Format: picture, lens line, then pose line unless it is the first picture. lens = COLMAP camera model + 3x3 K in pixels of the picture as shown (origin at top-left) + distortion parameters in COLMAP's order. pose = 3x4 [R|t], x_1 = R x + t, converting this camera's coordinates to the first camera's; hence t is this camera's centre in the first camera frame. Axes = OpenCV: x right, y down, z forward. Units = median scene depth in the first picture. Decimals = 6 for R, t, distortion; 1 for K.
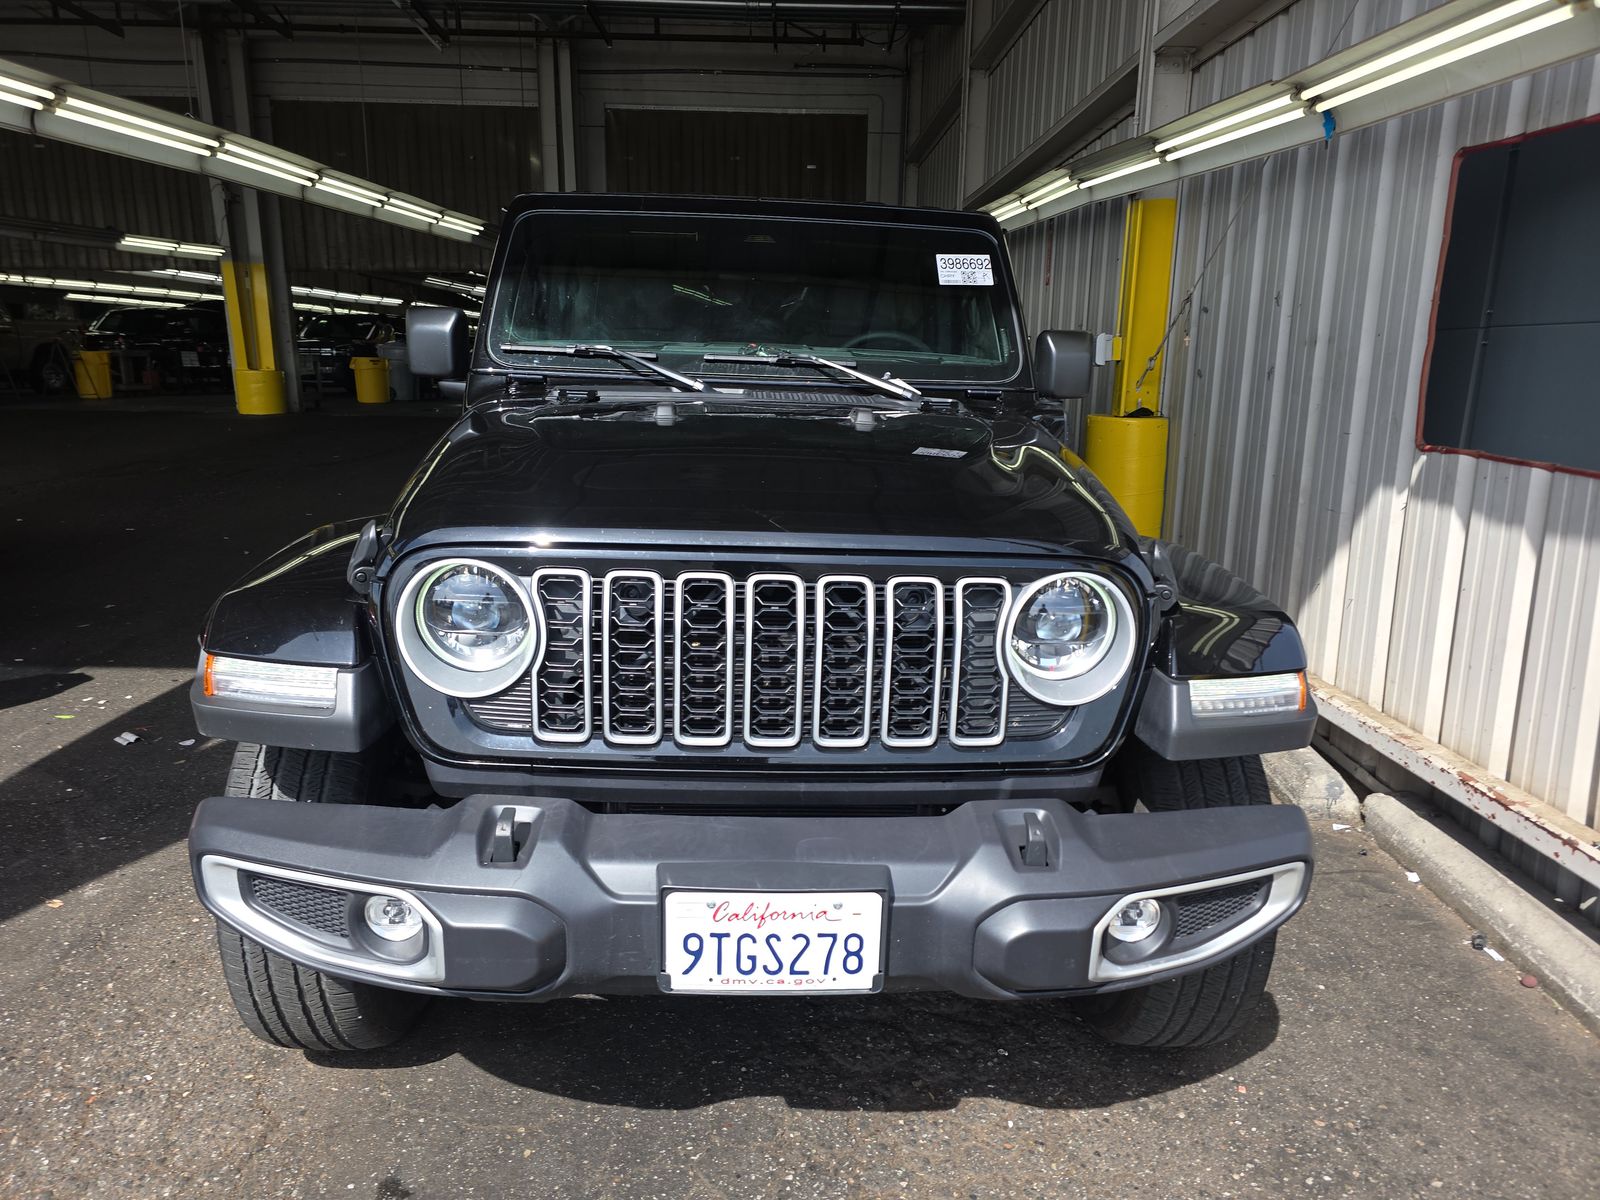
lens RADIAL K [[1071.9, 0, 800.0], [0, 1071.9, 600.0], [0, 0, 1]] dist [0.049607, -0.046340]
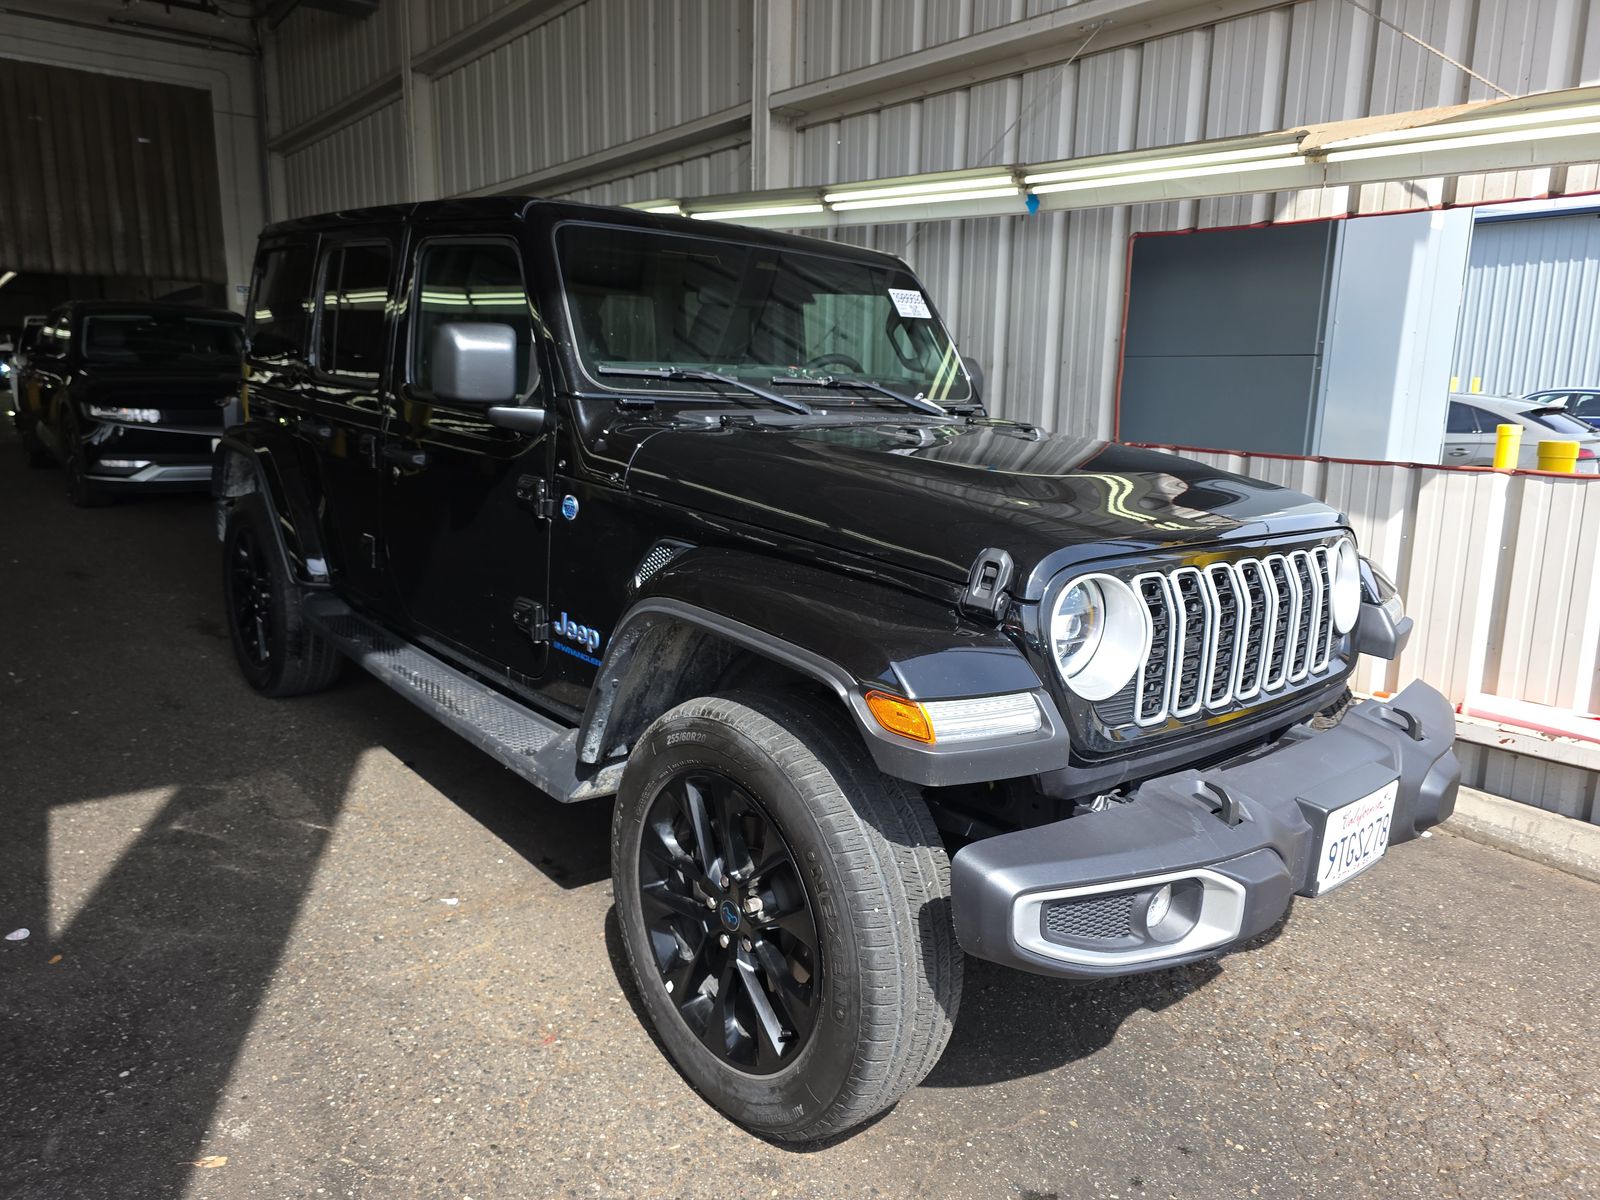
lens RADIAL K [[1073.2, 0, 801.0], [0, 1073.2, 579.6], [0, 0, 1]] dist [0.048866, -0.044958]
pose [[0.794296, -0.110918, 0.597320, -0.691217], [0.126066, 0.991884, 0.016548, -0.050446], [-0.594307, 0.062157, 0.801833, 0.173921]]
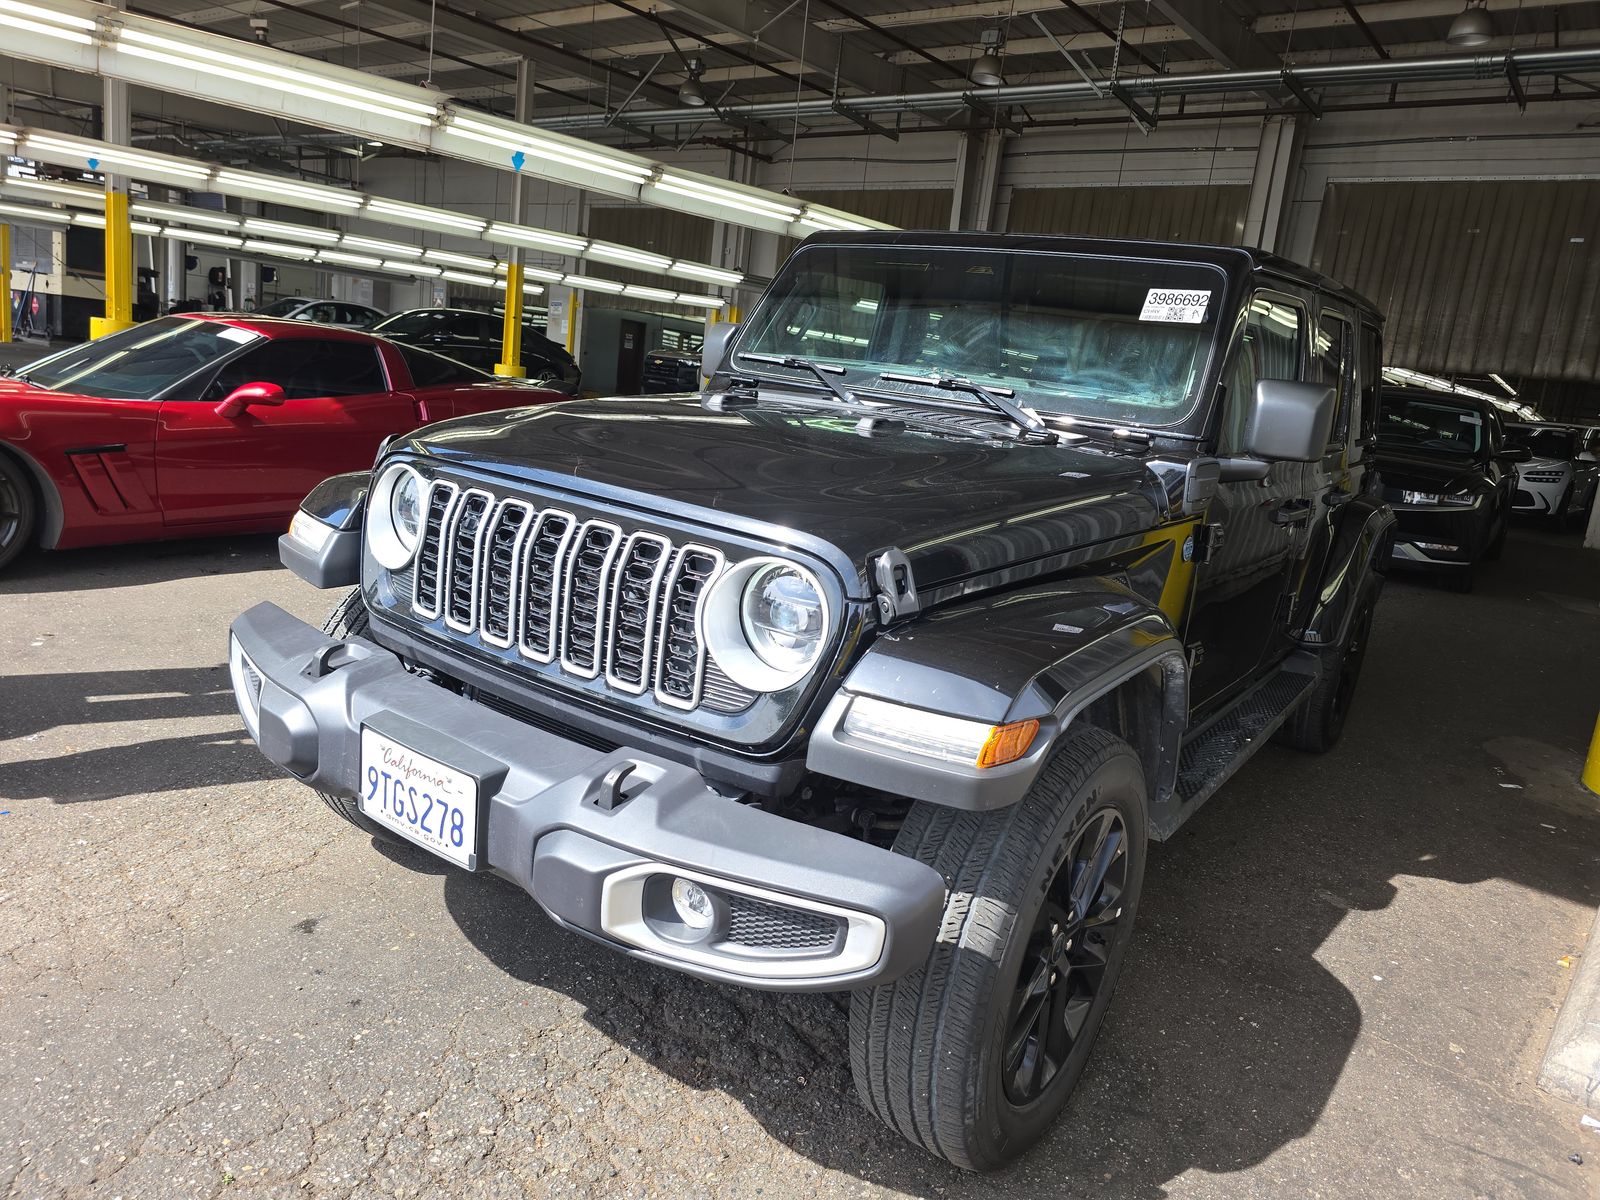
lens RADIAL K [[1075.9, 0, 826.6], [0, 1075.9, 587.2], [0, 0, 1]] dist [0.053024, -0.044008]
pose [[0.789276, 0.184612, -0.585630, 0.524406], [-0.232710, 0.972521, -0.007058, -0.001694], [0.568234, 0.141853, 0.810548, 0.134312]]
